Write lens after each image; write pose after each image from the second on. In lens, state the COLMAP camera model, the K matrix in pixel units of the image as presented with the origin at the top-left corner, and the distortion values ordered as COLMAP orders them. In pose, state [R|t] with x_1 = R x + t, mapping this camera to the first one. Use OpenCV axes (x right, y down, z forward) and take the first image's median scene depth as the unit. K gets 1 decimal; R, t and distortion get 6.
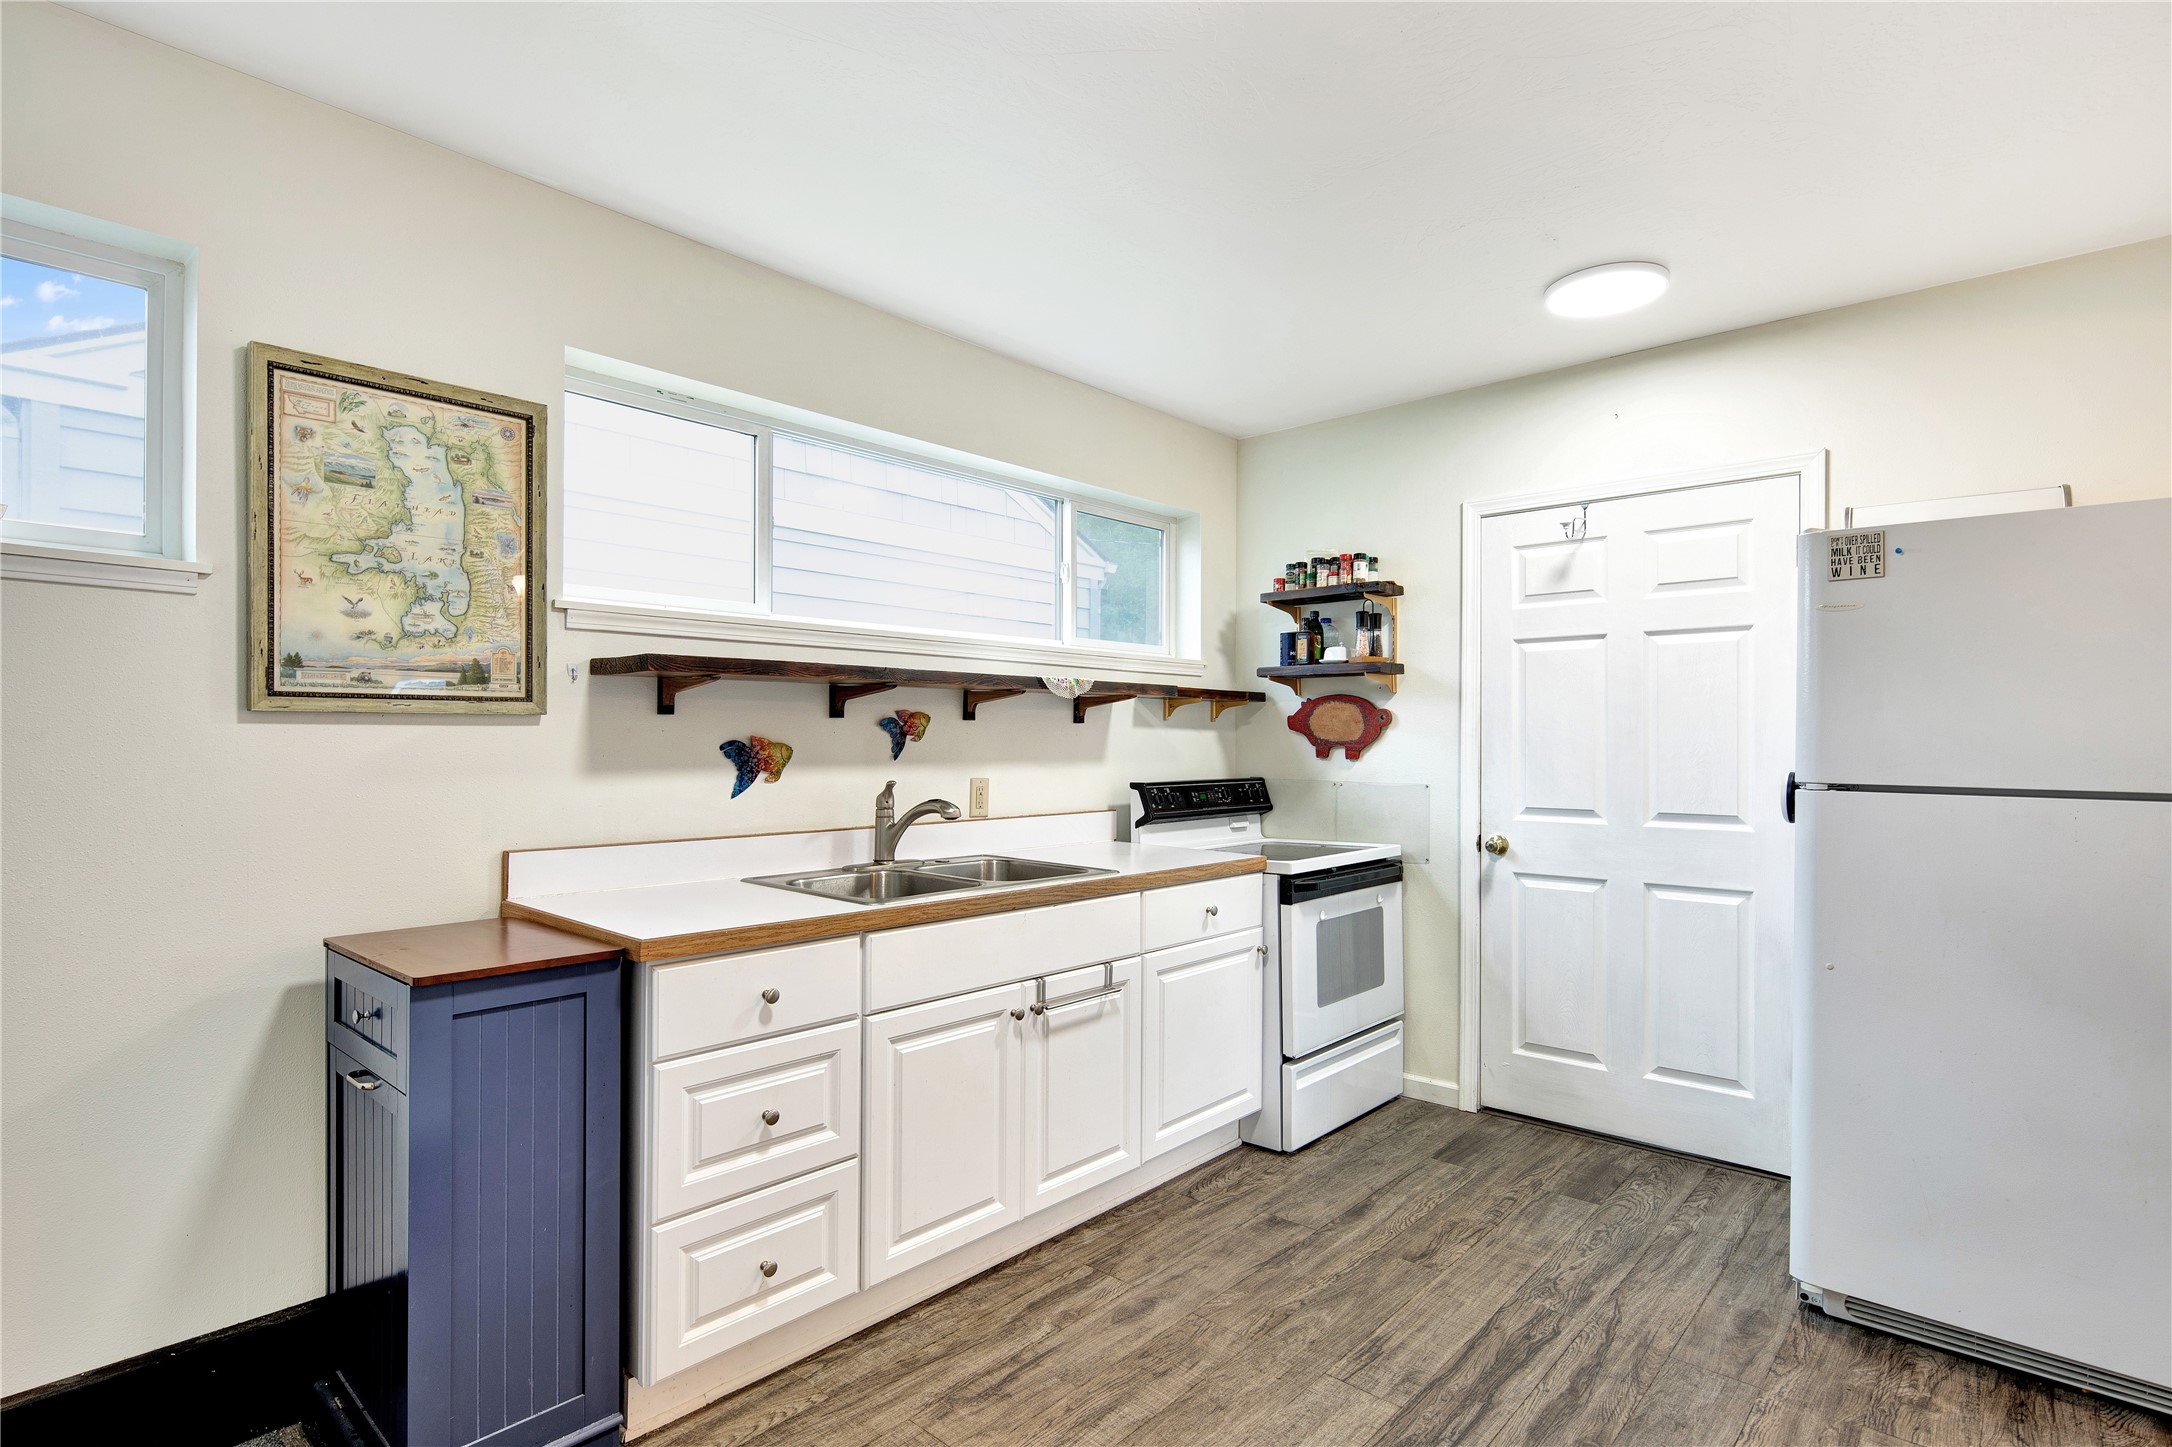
lens RADIAL K [[1071.3, 0, 1091.9], [0, 1071.3, 729.0], [0, 0, 1]] dist [0.004437, -0.001185]
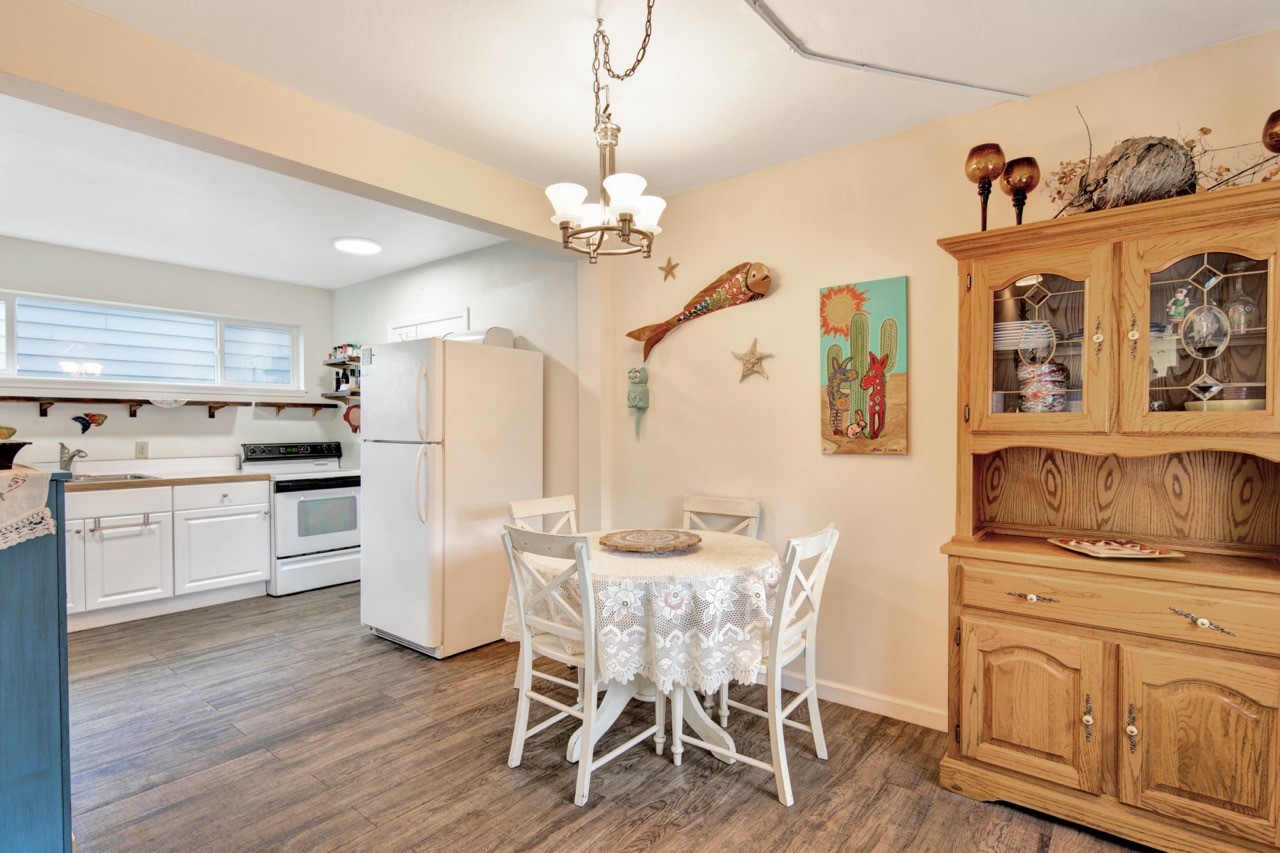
lens RADIAL K [[631.3, 0, 636.9], [0, 631.3, 429.8], [0, 0, 1]] dist [0.004437, -0.001185]
pose [[0.998866, -0.010583, 0.046416, 0.921431], [0.010055, 0.999882, 0.011602, 0.014227], [-0.046533, -0.011122, 0.998855, -0.444752]]
